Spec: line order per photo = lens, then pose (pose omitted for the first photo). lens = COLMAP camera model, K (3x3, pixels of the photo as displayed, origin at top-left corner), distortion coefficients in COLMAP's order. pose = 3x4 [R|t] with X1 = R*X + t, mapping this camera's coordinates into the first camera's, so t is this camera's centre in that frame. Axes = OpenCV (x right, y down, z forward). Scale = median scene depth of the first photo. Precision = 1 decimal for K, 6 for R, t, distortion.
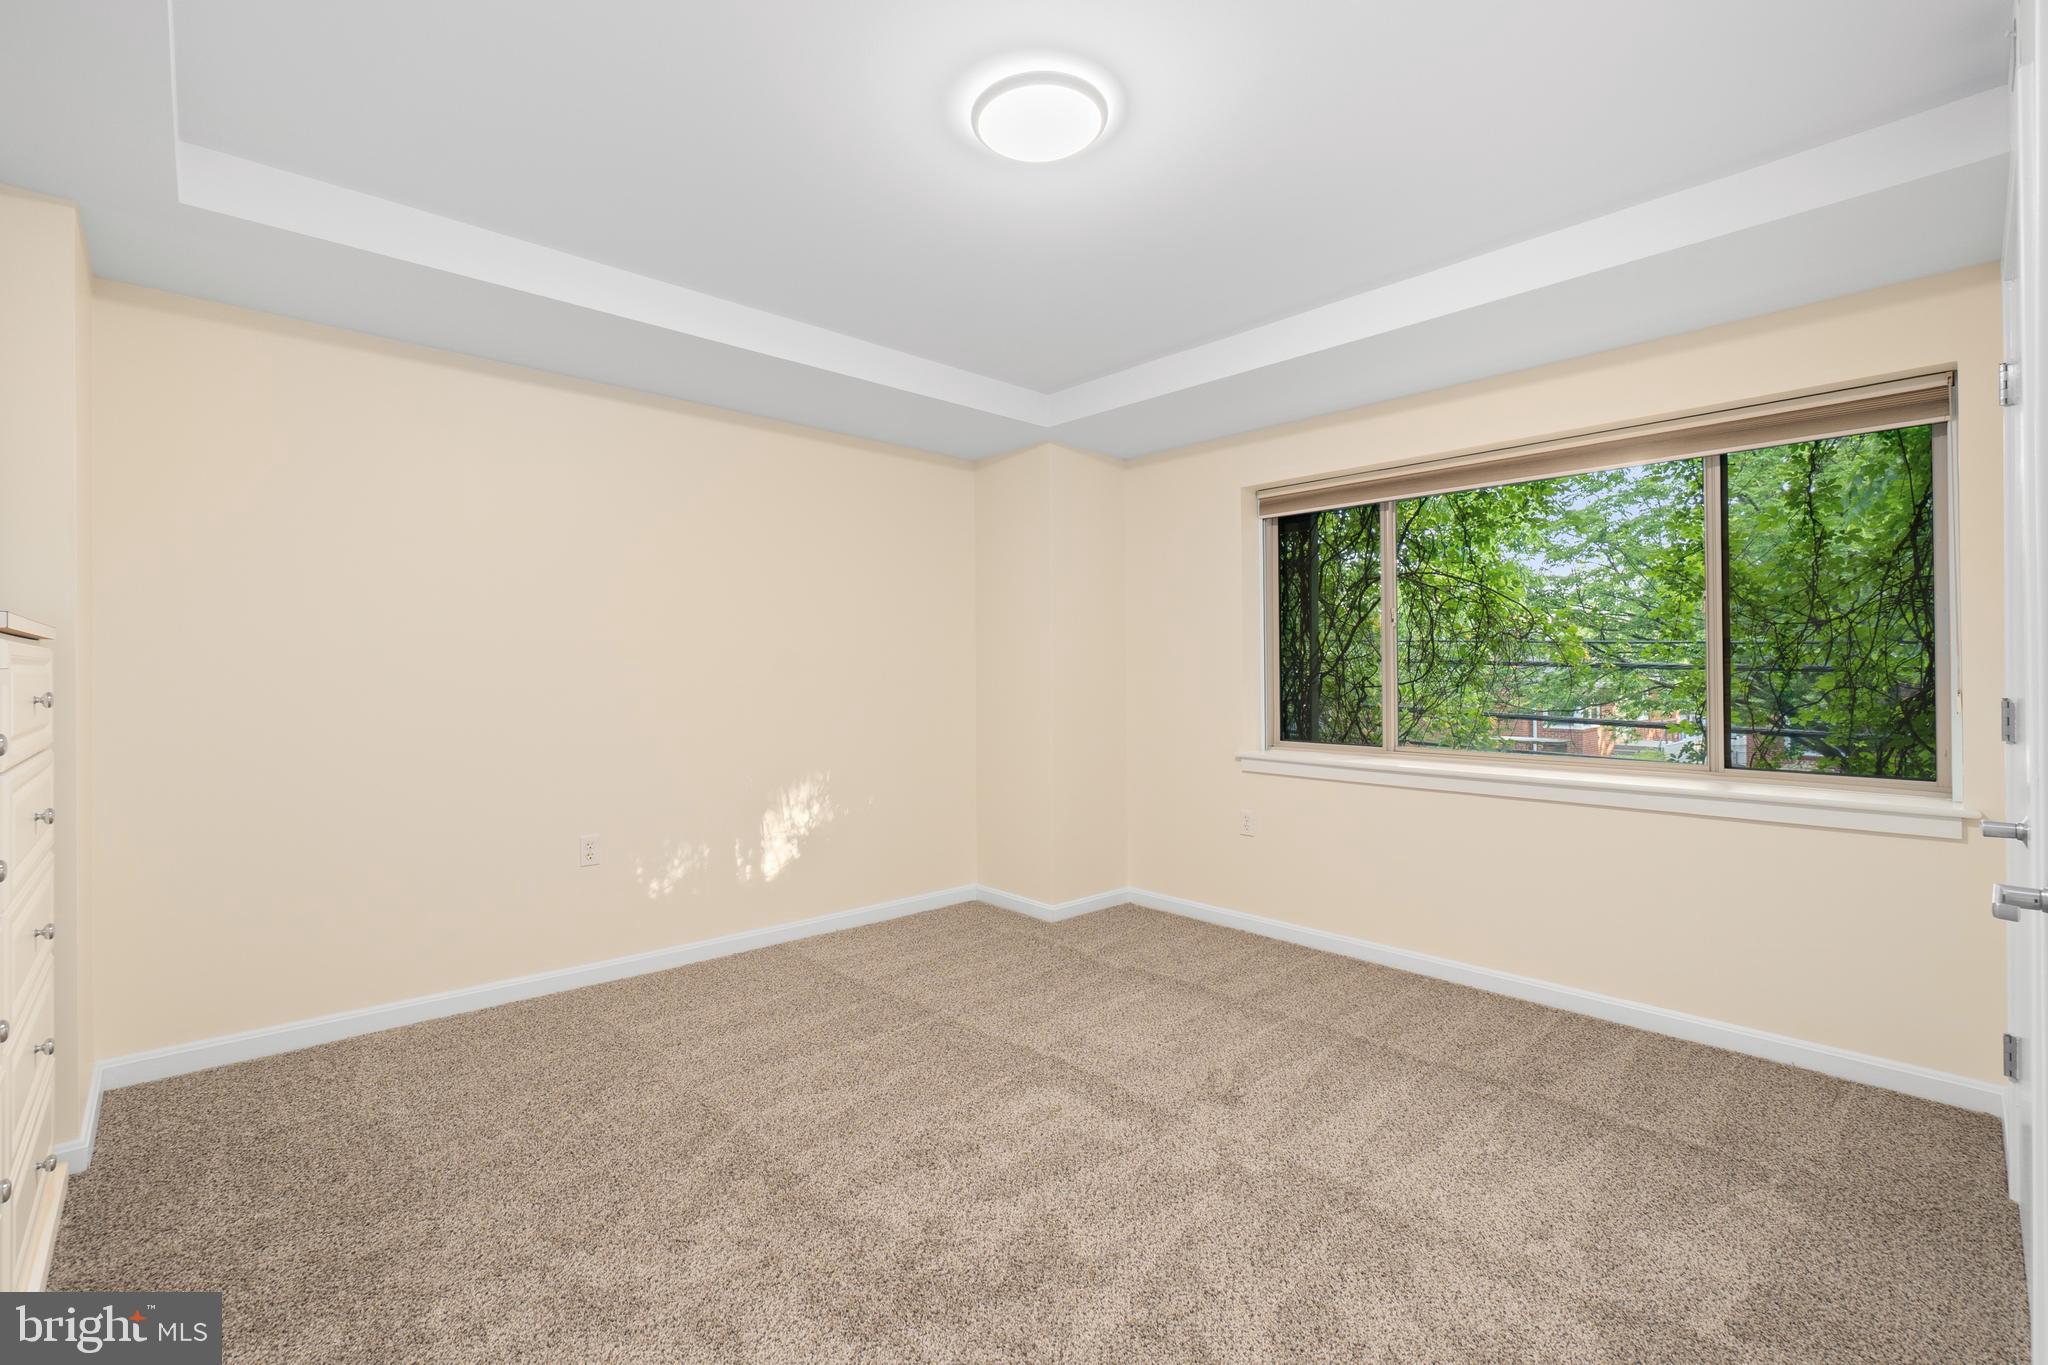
lens RADIAL K [[876.6, 0, 1017.7], [0, 876.6, 669.0], [0, 0, 1]] dist [-0.004517, 0.001031]
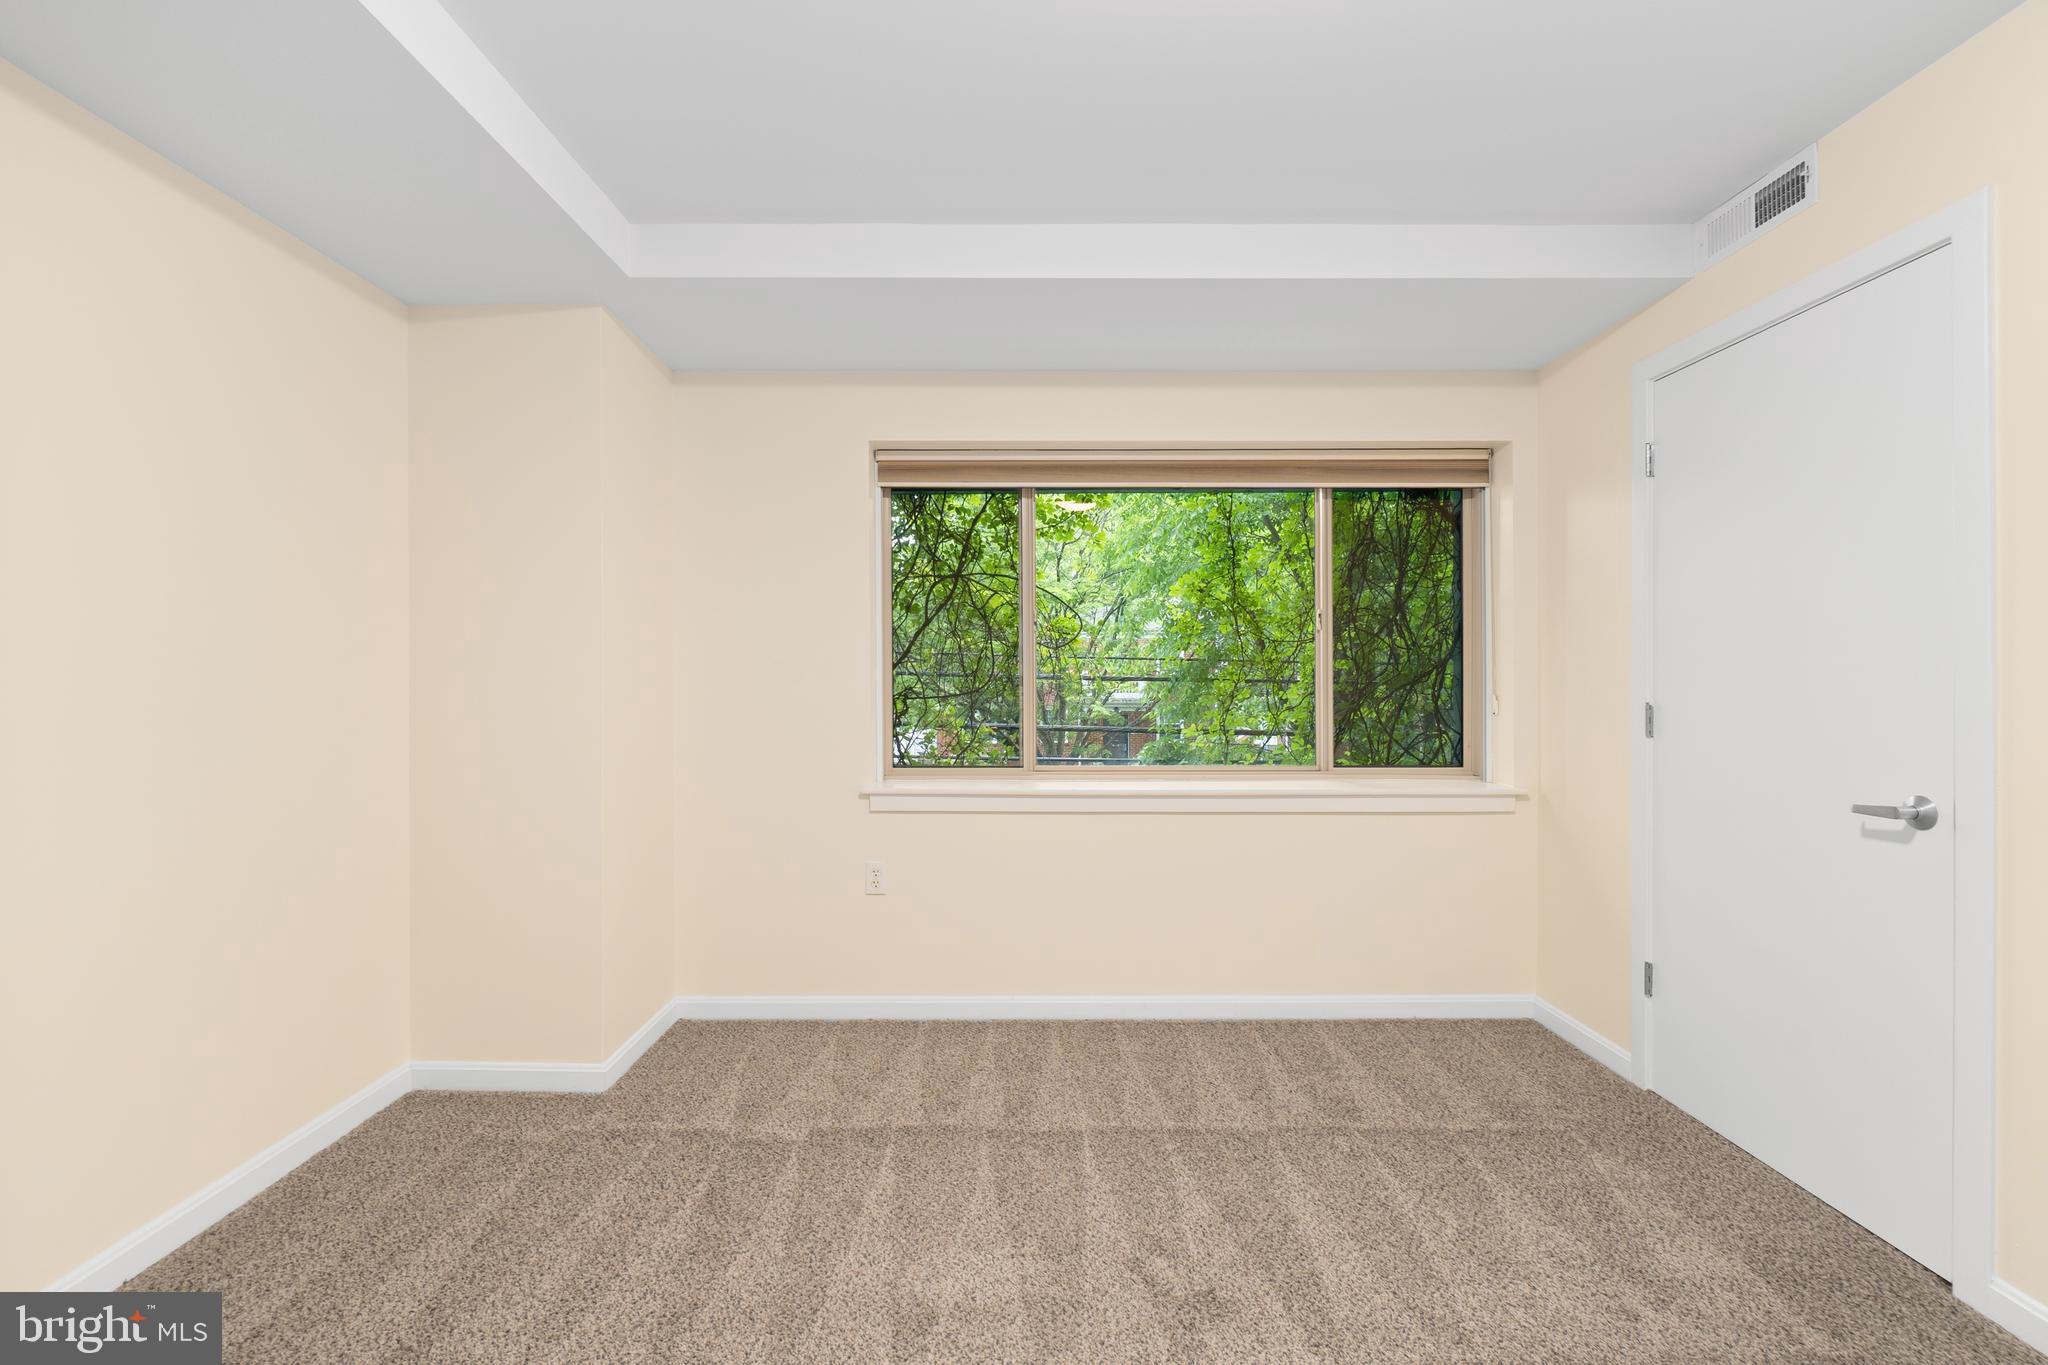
lens RADIAL K [[883.4, 0, 1016.6], [0, 883.4, 677.7], [0, 0, 1]] dist [-0.003340, -0.000224]
pose [[0.683161, 0.000782, 0.730268, -0.266687], [-0.002471, 0.999996, 0.001240, -0.002129], [-0.730264, -0.002652, 0.683160, 0.458843]]
